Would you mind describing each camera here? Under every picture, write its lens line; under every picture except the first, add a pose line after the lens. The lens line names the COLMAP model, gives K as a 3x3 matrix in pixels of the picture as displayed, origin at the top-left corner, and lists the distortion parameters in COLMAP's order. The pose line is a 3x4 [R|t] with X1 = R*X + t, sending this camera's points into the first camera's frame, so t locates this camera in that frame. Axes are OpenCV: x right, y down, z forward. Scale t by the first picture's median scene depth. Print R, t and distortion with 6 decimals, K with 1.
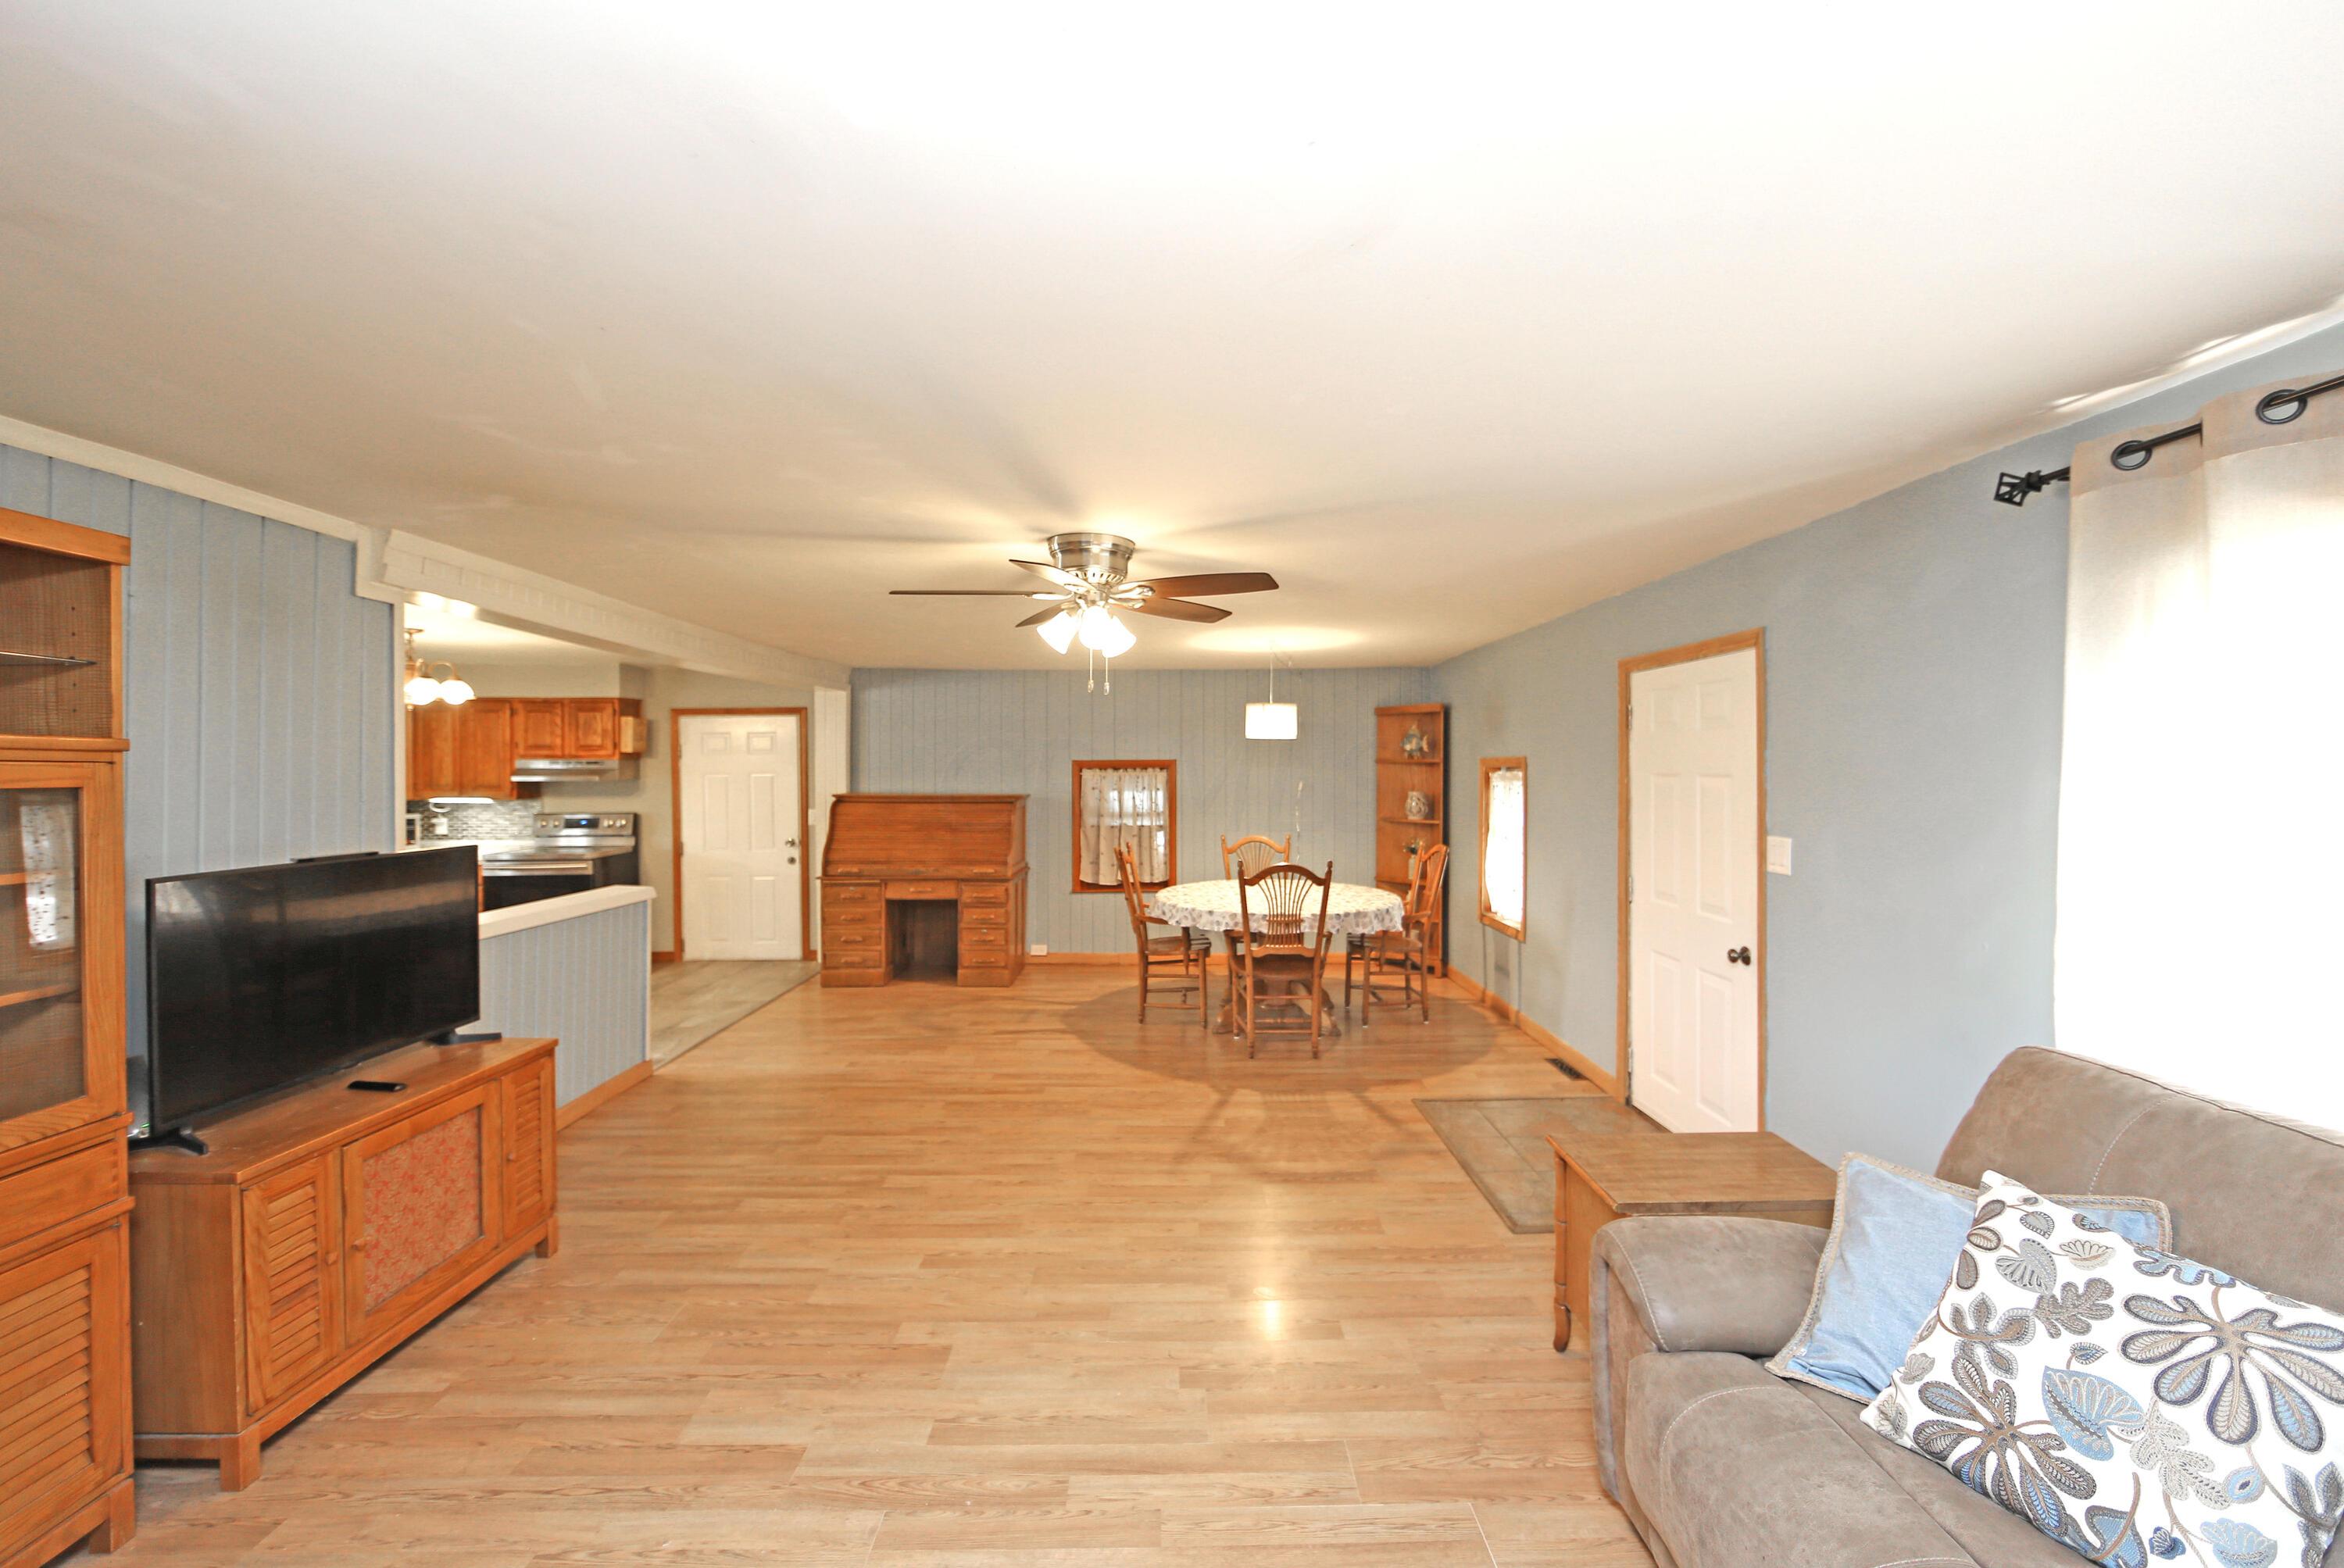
lens RADIAL K [[971.6, 0, 1180.1], [0, 971.6, 780.8], [0, 0, 1]] dist [-0.000842, 0.000081]
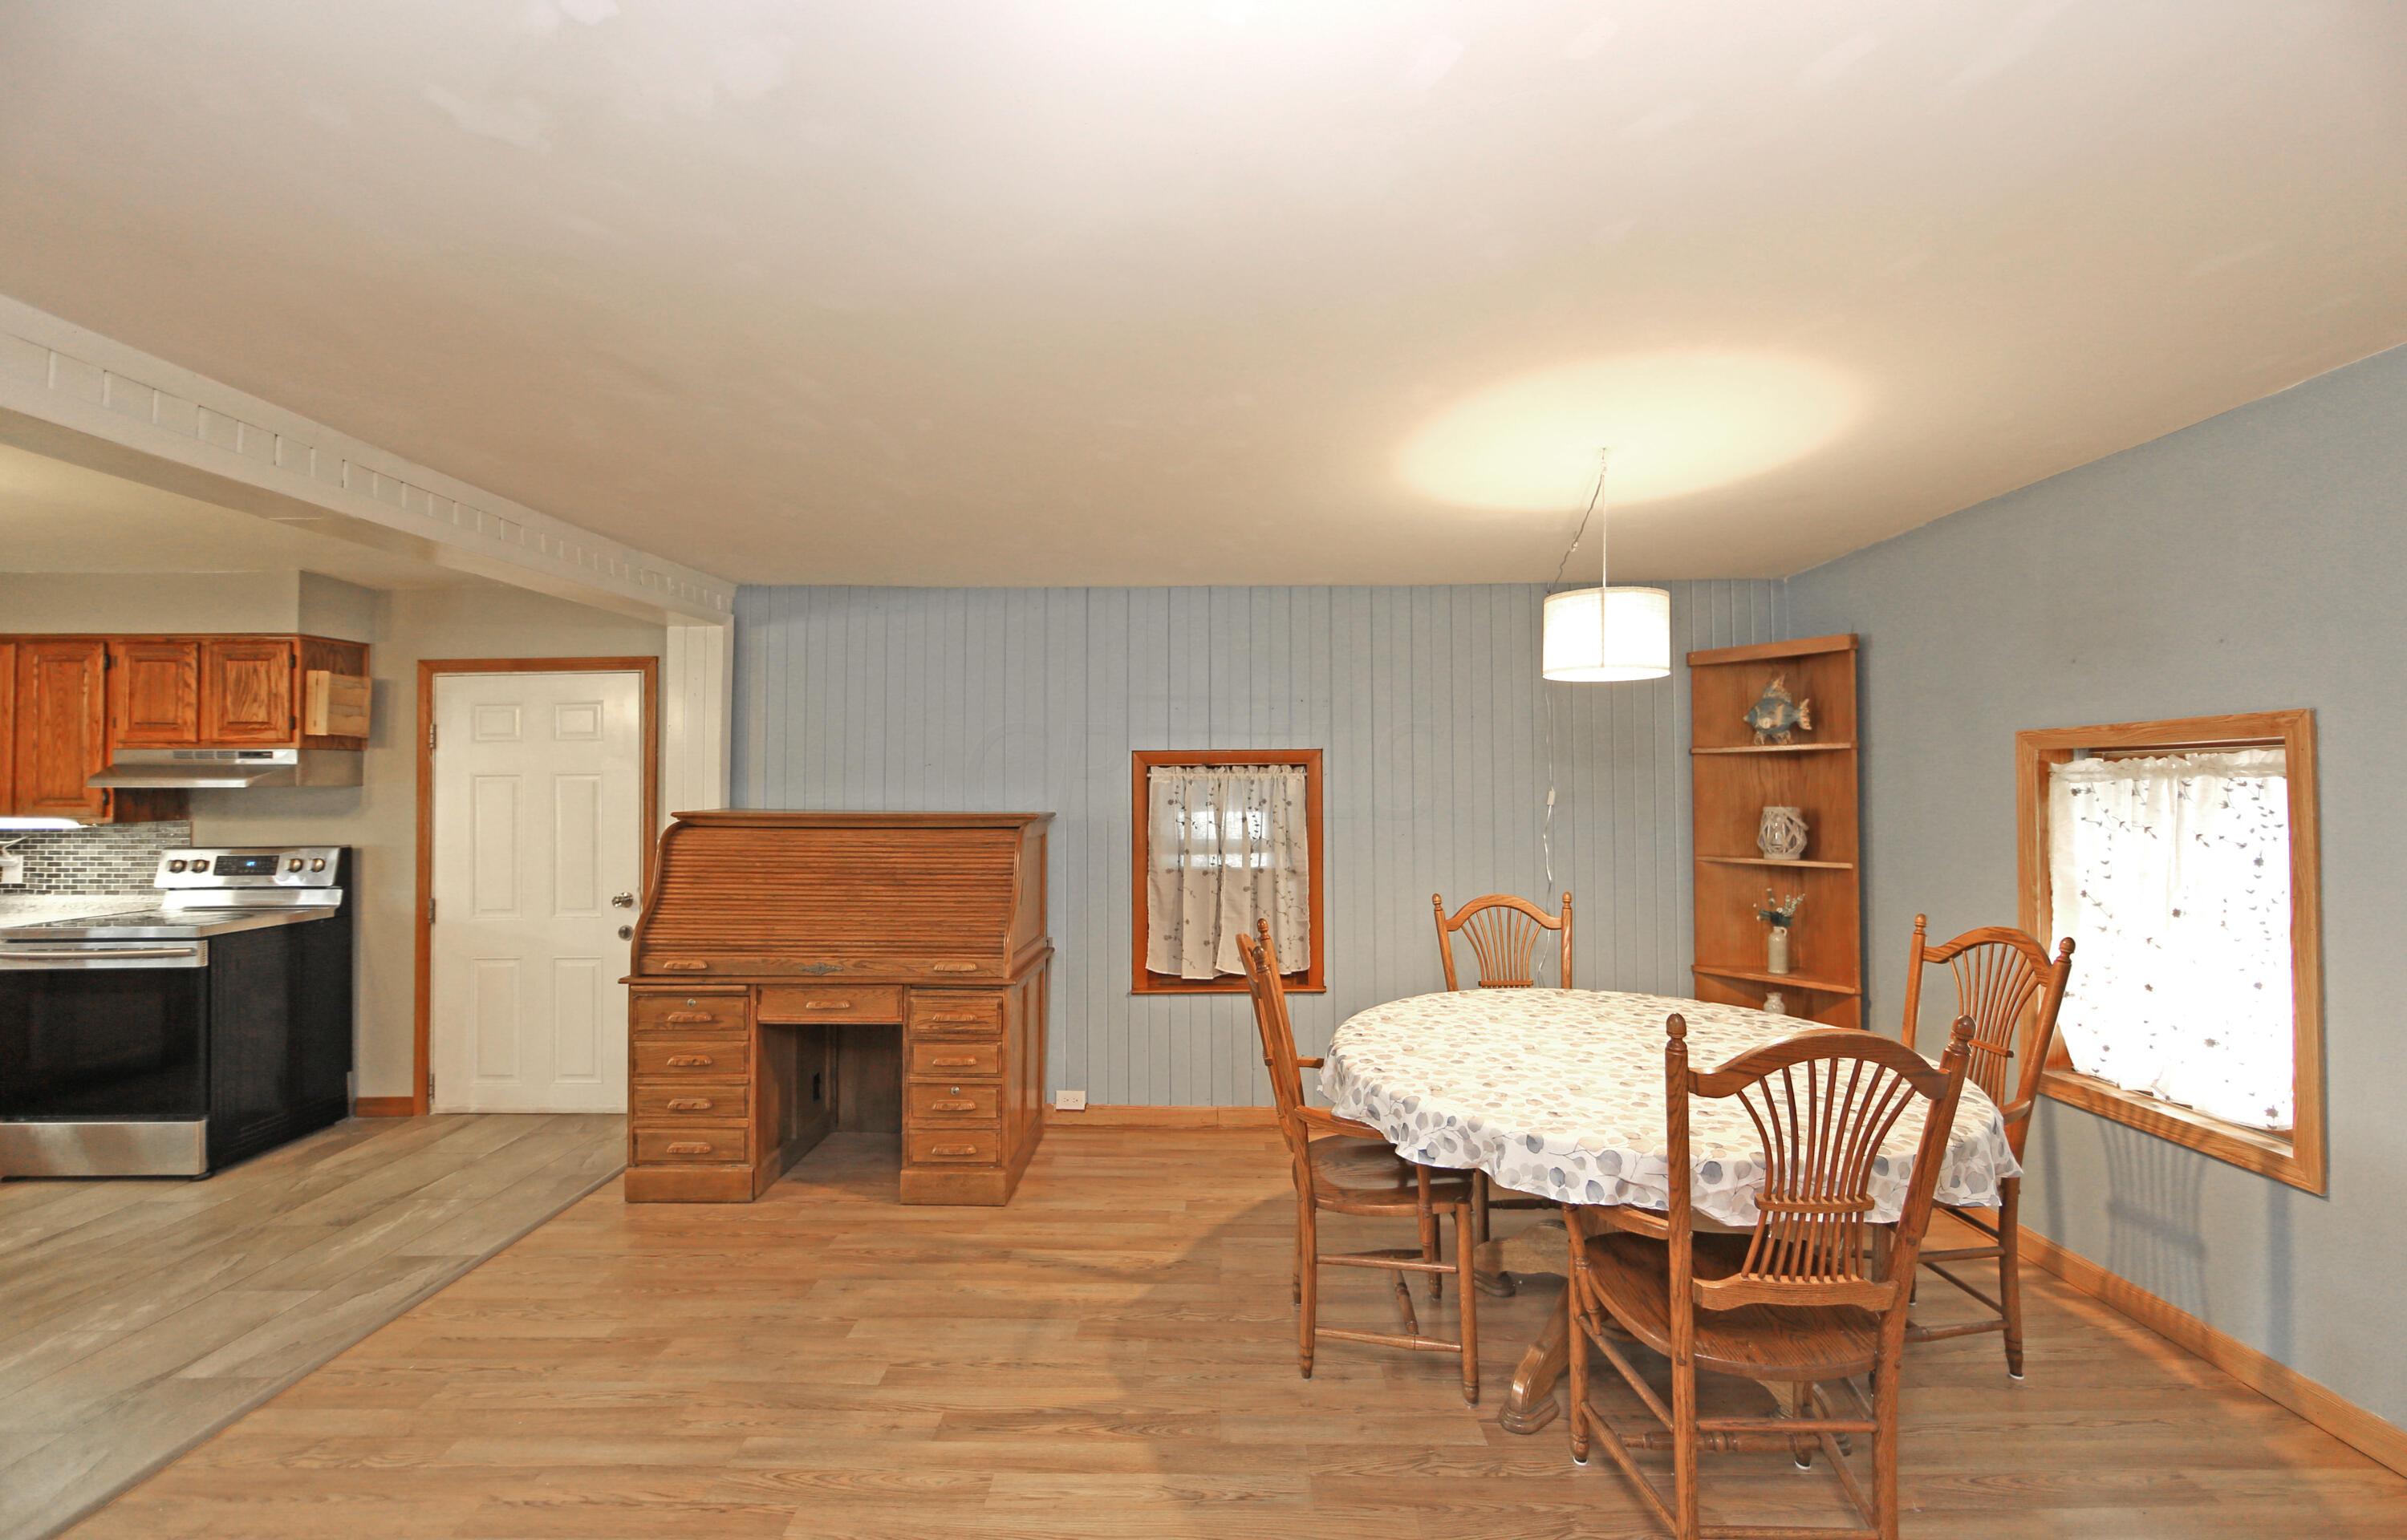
lens RADIAL K [[979.1, 0, 1211.8], [0, 979.1, 767.9], [0, 0, 1]] dist [-0.013571, 0.000176]
pose [[0.999754, -0.002090, -0.022087, -0.059726], [0.001266, 0.999304, -0.037269, 0.010188], [0.022149, 0.037232, 0.999061, 0.496700]]
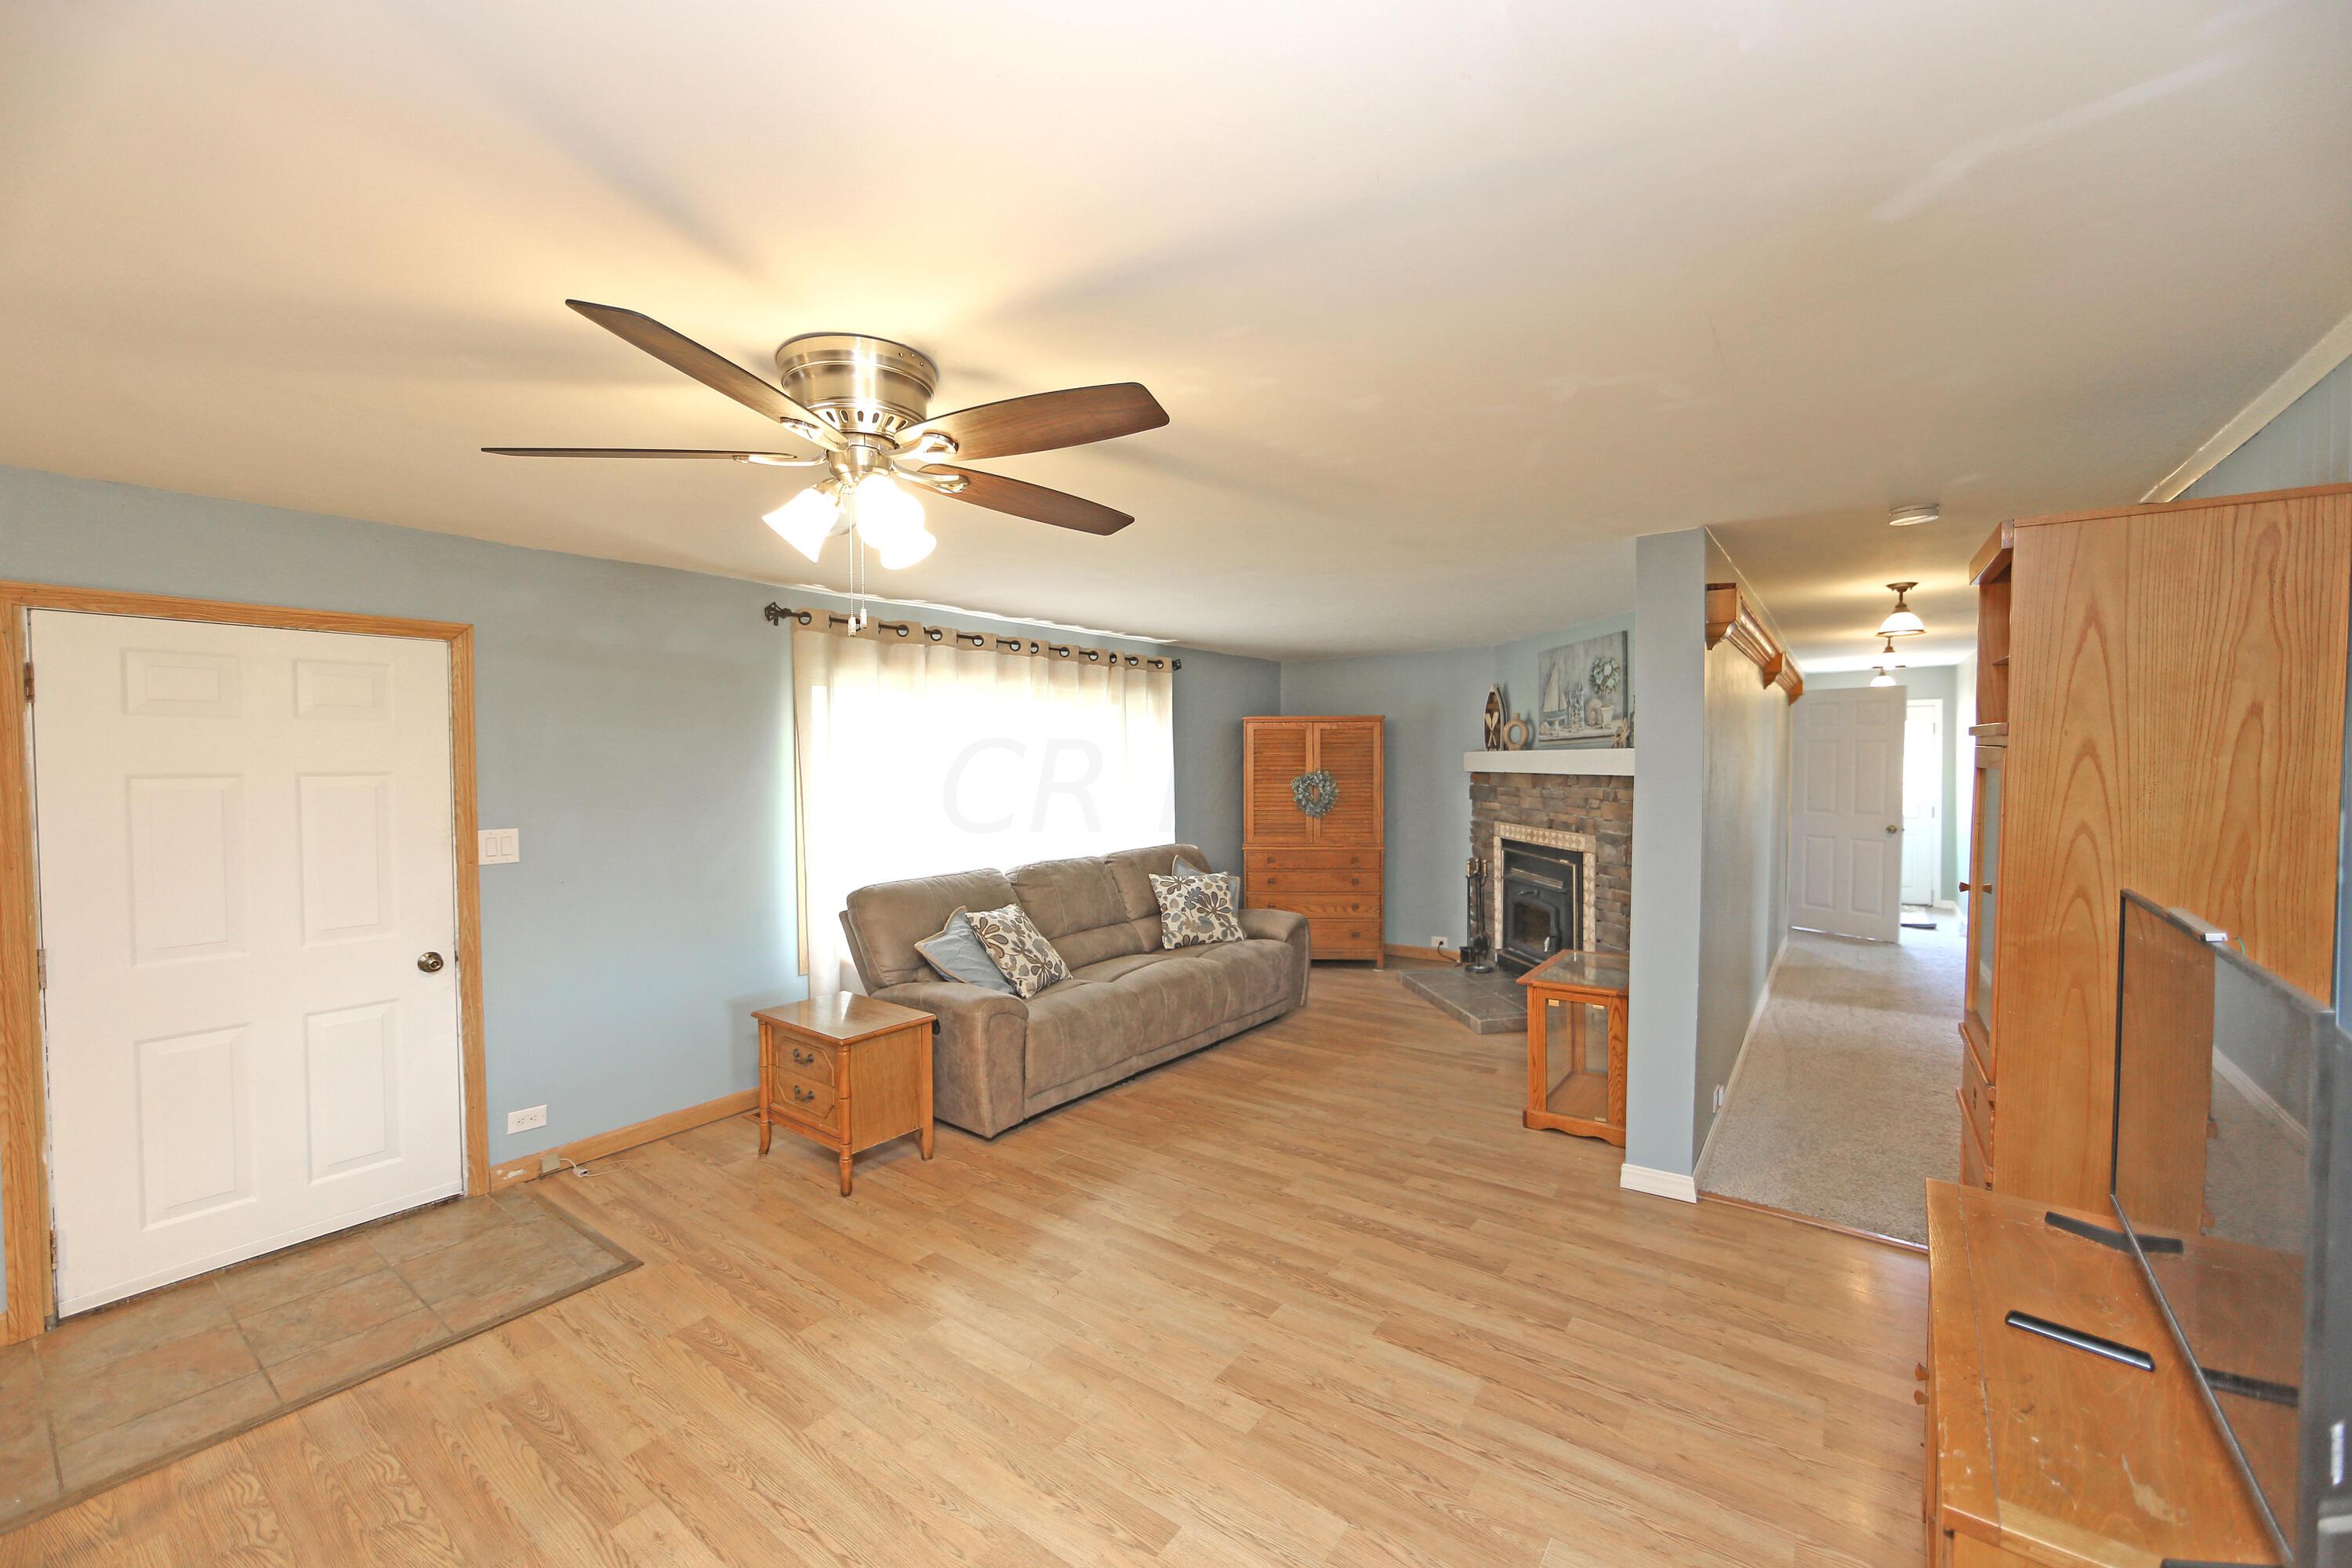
lens RADIAL K [[926.1, 0, 1180.4], [0, 926.1, 782.7], [0, 0, 1]] dist [-0.017097, 0.003440]
pose [[-0.798988, -0.009260, 0.601275, -0.278807], [0.015409, 0.999238, 0.035864, -0.008577], [-0.601149, 0.037920, -0.798237, 0.647485]]
